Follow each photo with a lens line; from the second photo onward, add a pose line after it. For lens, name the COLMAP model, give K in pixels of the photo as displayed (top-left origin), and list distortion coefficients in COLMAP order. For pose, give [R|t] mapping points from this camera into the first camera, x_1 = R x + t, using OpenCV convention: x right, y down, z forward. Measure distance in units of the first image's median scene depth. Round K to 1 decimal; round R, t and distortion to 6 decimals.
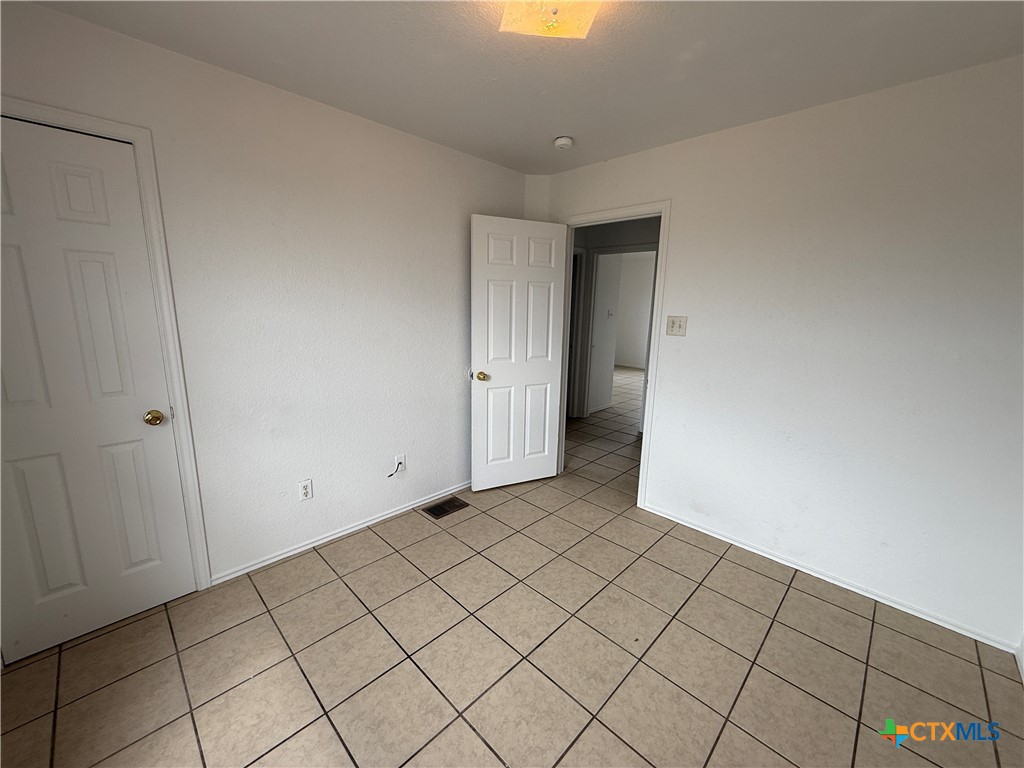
lens RADIAL K [[406.9, 0, 508.8], [0, 406.9, 383.5], [0, 0, 1]] dist [-0.001291, 0.000068]
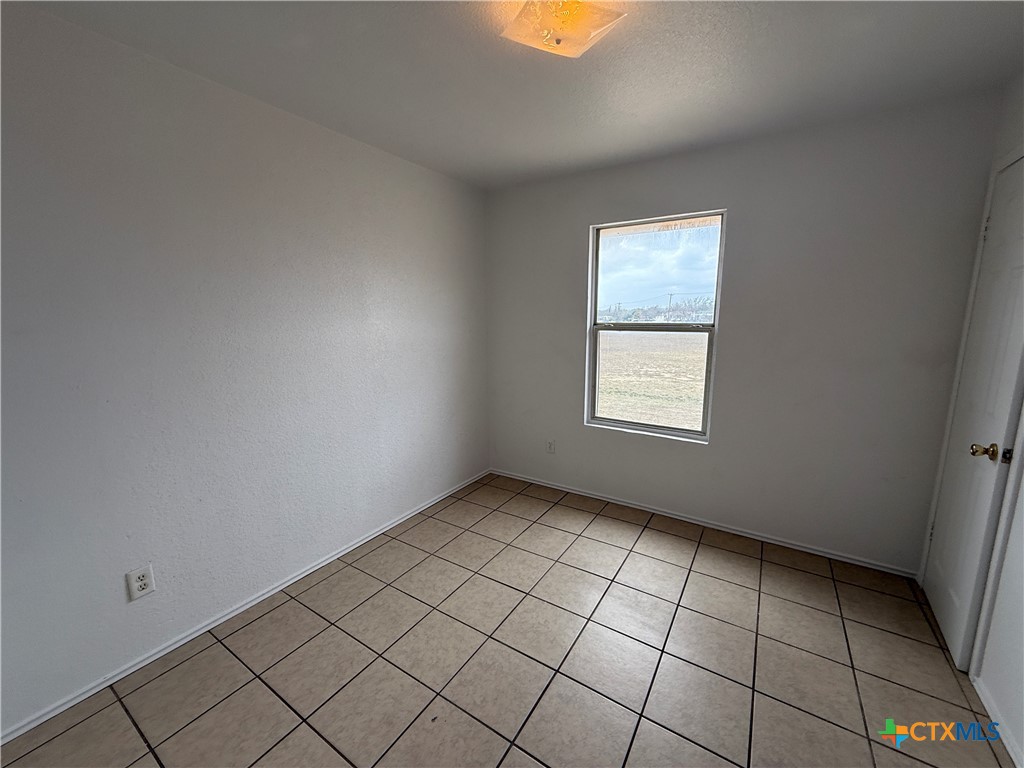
lens RADIAL K [[406.9, 0, 508.8], [0, 406.9, 383.5], [0, 0, 1]] dist [-0.001291, 0.000068]
pose [[-0.979669, 0.016811, -0.199913, 0.268094], [-0.054868, 0.936038, 0.347595, -0.249215], [0.192969, 0.351497, -0.916086, 1.294659]]
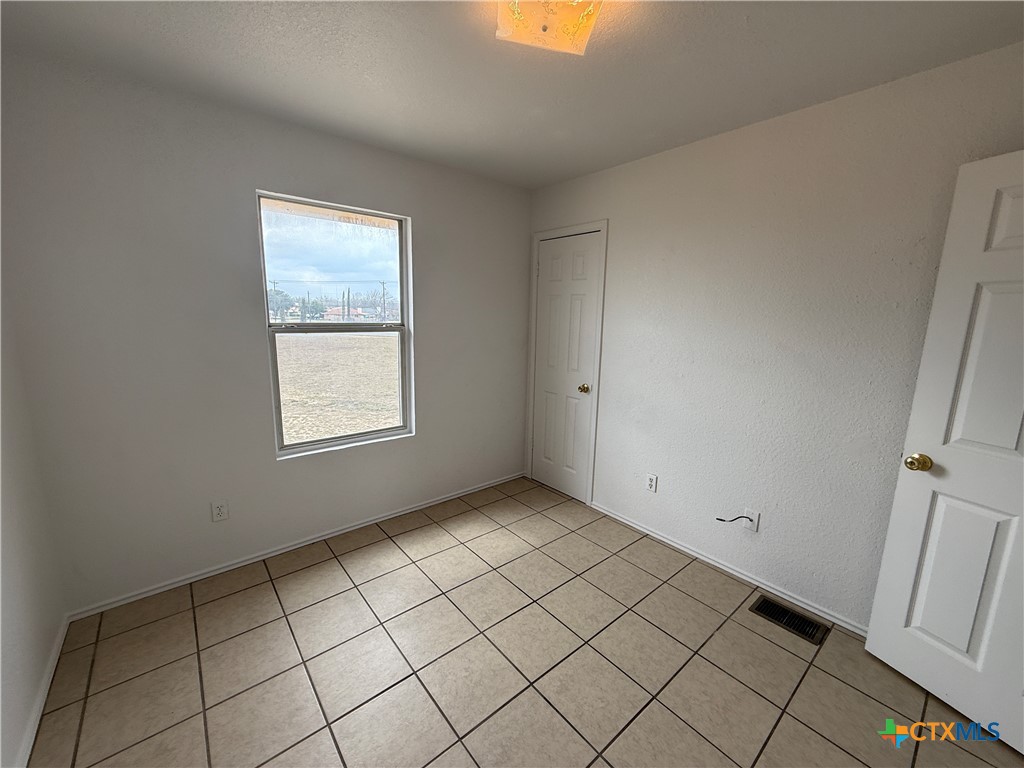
lens RADIAL K [[406.9, 0, 508.8], [0, 406.9, 383.5], [0, 0, 1]] dist [-0.001291, 0.000068]
pose [[-0.096568, 0.149973, -0.983963, 0.702347], [-0.216107, 0.961841, 0.167810, -0.128822], [0.971582, 0.228847, -0.060472, 0.666888]]
